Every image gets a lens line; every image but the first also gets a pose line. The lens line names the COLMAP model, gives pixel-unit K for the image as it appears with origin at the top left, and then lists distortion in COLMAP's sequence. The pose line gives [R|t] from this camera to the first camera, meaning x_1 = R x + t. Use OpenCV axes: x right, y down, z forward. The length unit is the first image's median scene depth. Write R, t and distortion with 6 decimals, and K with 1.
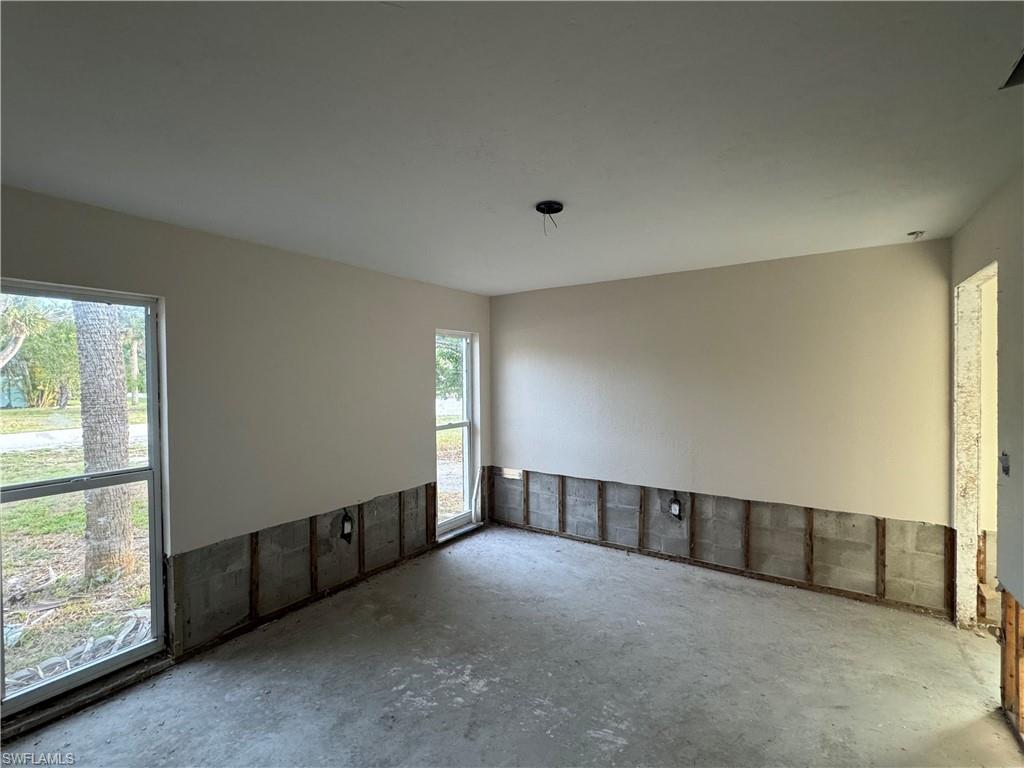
lens RADIAL K [[454.8, 0, 511.6], [0, 454.8, 383.3], [0, 0, 1]] dist [-0.007866, 0.002058]
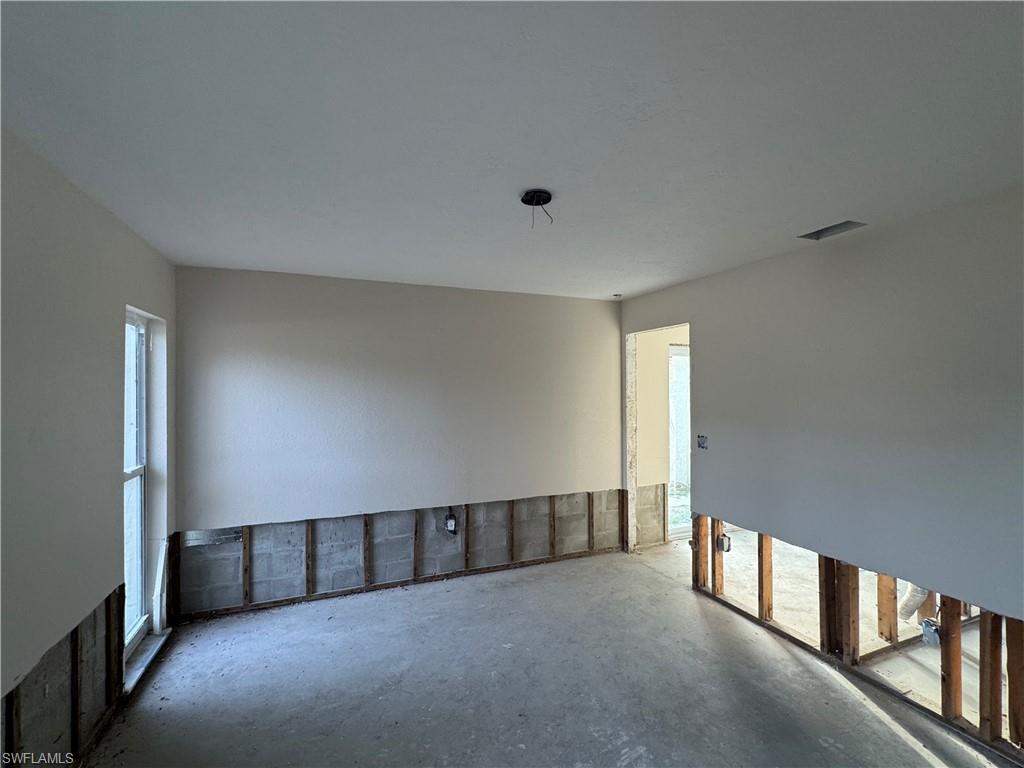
lens RADIAL K [[454.8, 0, 511.7], [0, 454.8, 384.4], [0, 0, 1]] dist [-0.007866, 0.002058]
pose [[0.560155, 0.011935, 0.828302, -0.410268], [0.010891, 0.999704, -0.021770, -0.006434], [-0.828317, 0.021215, 0.559859, 0.346616]]
